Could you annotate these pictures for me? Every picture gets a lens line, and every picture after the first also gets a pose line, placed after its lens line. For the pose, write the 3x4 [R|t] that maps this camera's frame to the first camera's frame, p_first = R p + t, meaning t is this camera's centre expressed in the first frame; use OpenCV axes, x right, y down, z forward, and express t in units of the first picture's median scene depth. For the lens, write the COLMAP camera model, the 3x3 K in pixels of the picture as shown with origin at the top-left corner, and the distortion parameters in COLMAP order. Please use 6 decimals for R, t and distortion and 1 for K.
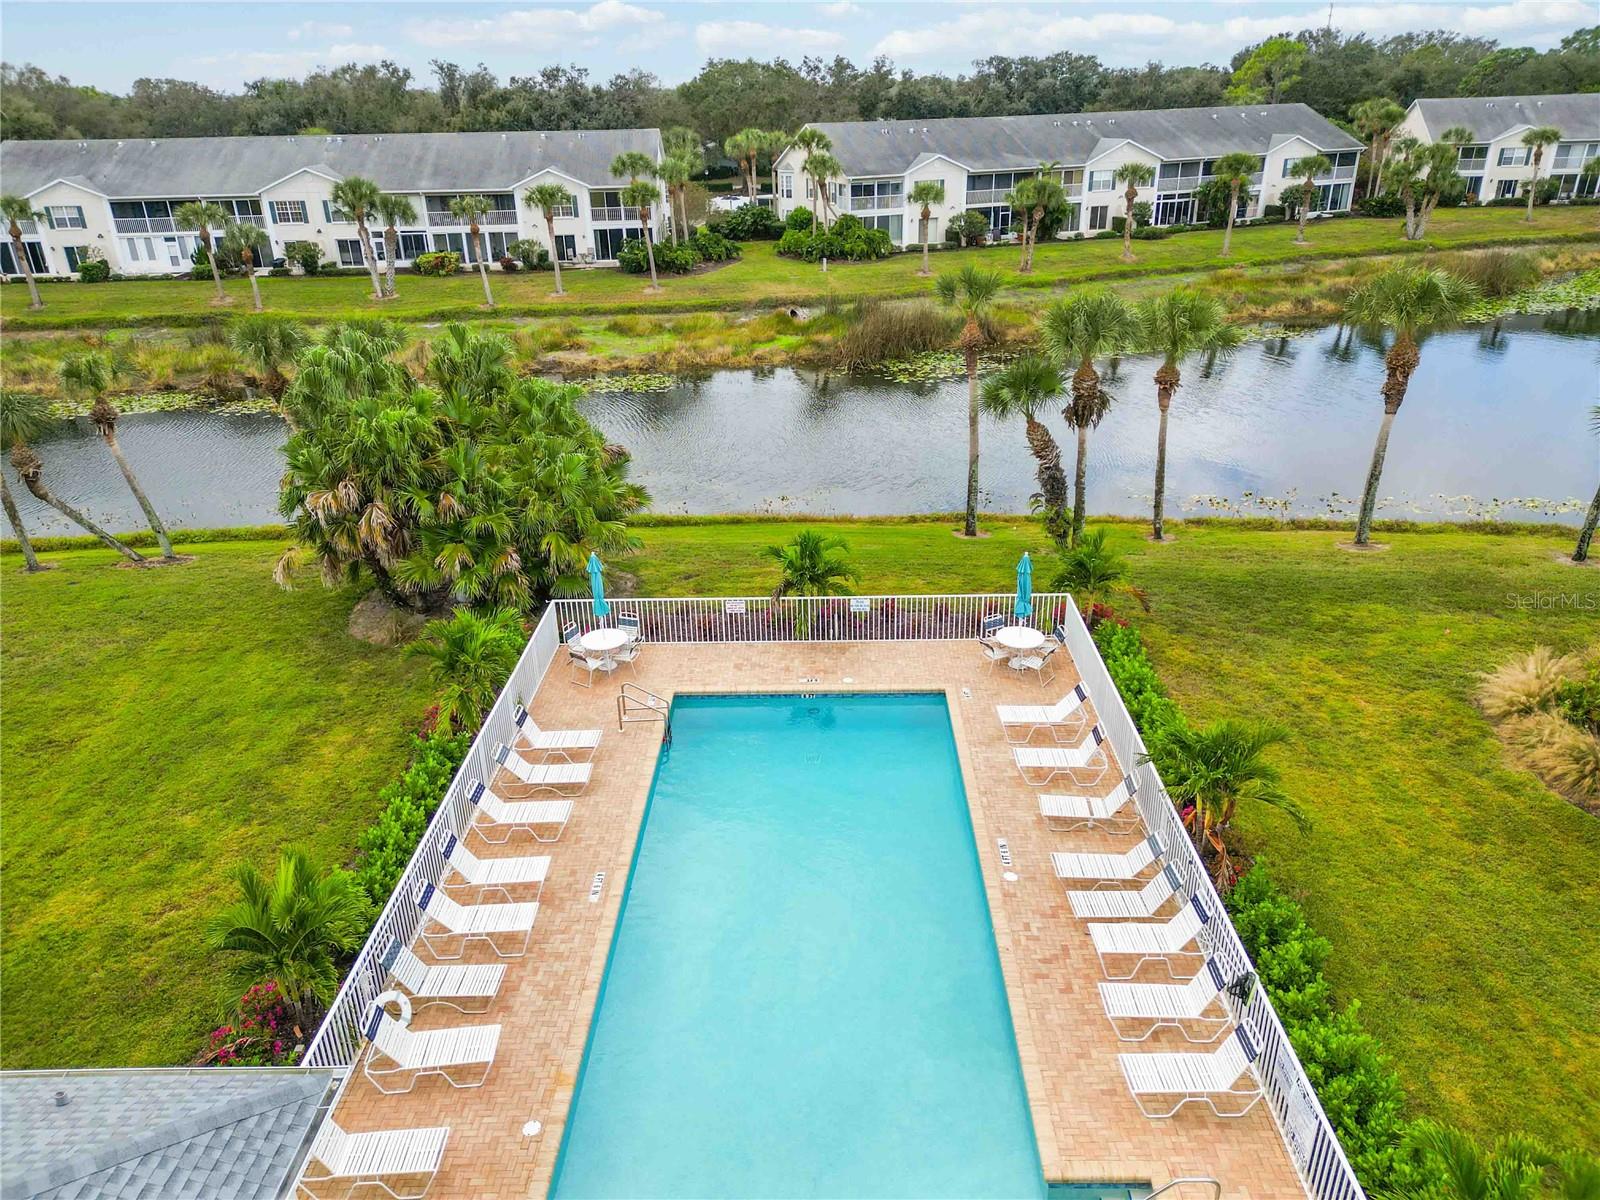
lens RADIAL K [[1098.5, 0, 800.0], [0, 1098.5, 600.0], [0, 0, 1]] dist [0.054611, -0.066118]
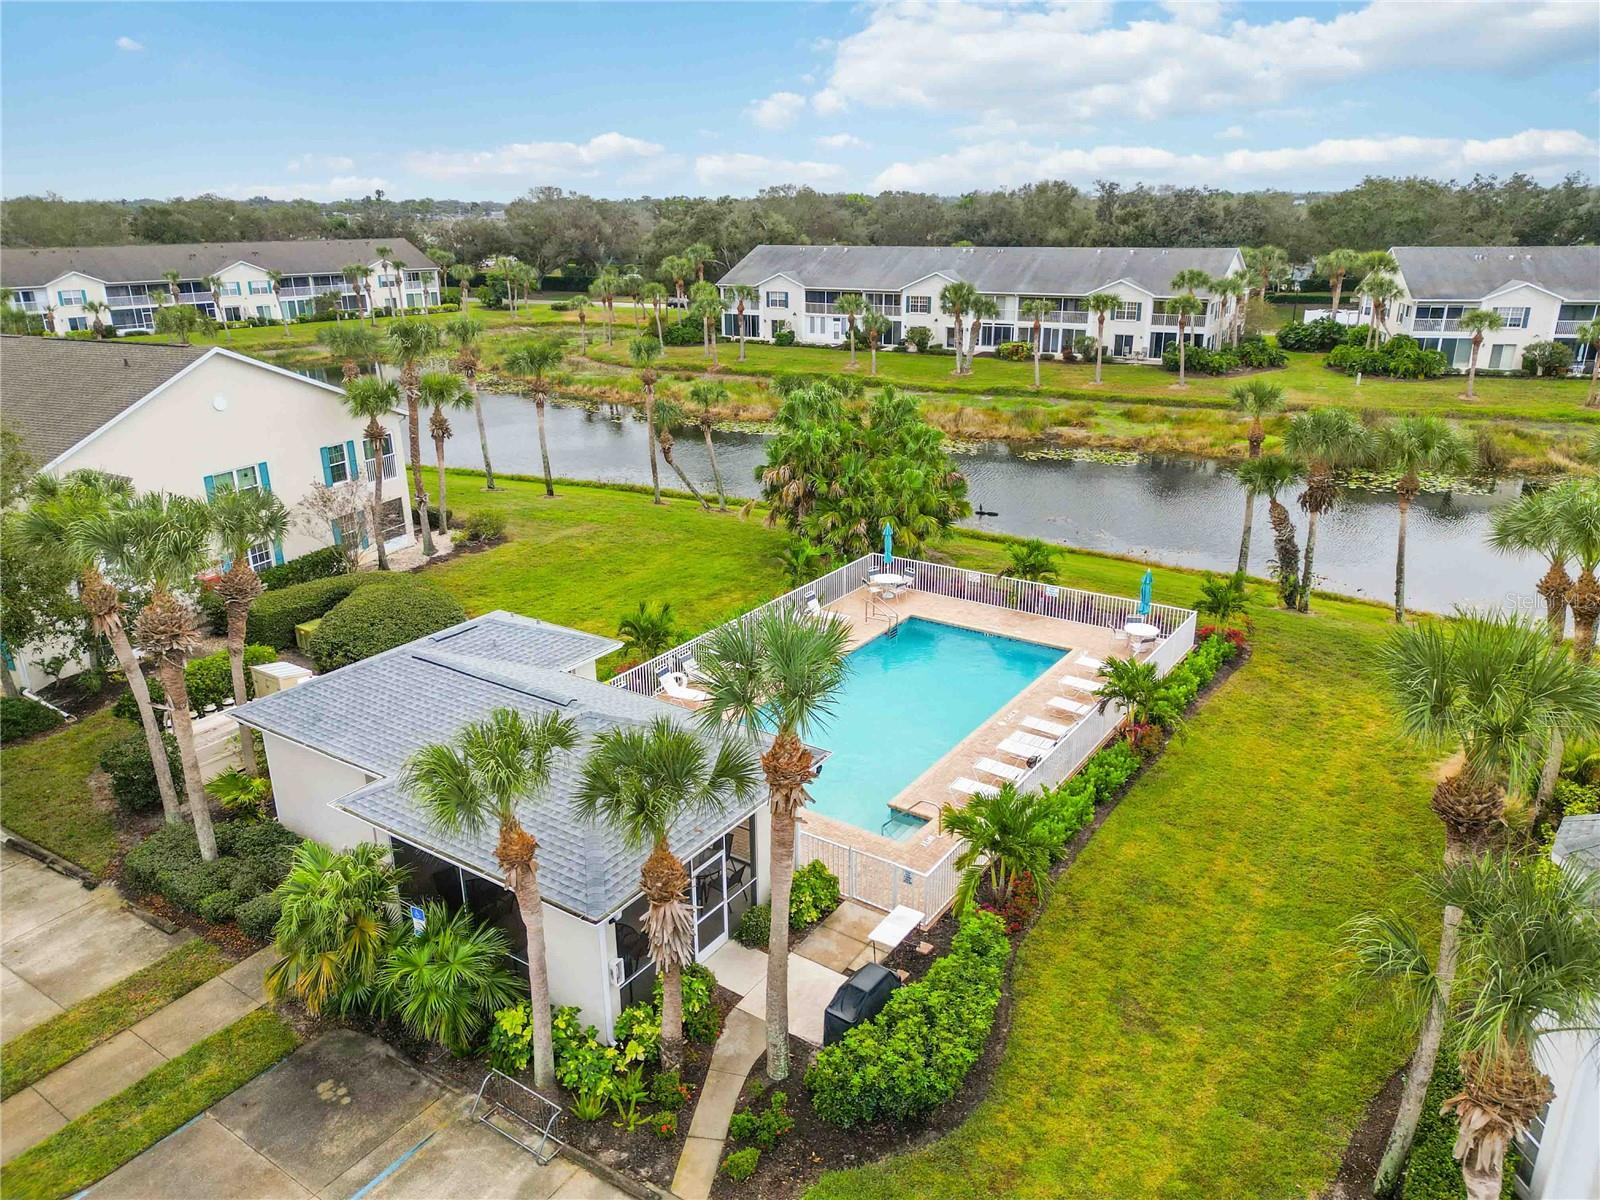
lens RADIAL K [[1100.5, 0, 792.3], [0, 1100.5, 605.2], [0, 0, 1]] dist [-0.007024, -0.007057]
pose [[0.828968, 0.196025, -0.523818, 0.161242], [-0.232374, 0.972619, -0.003766, 0.032368], [0.508737, 0.124844, 0.851822, -0.128739]]
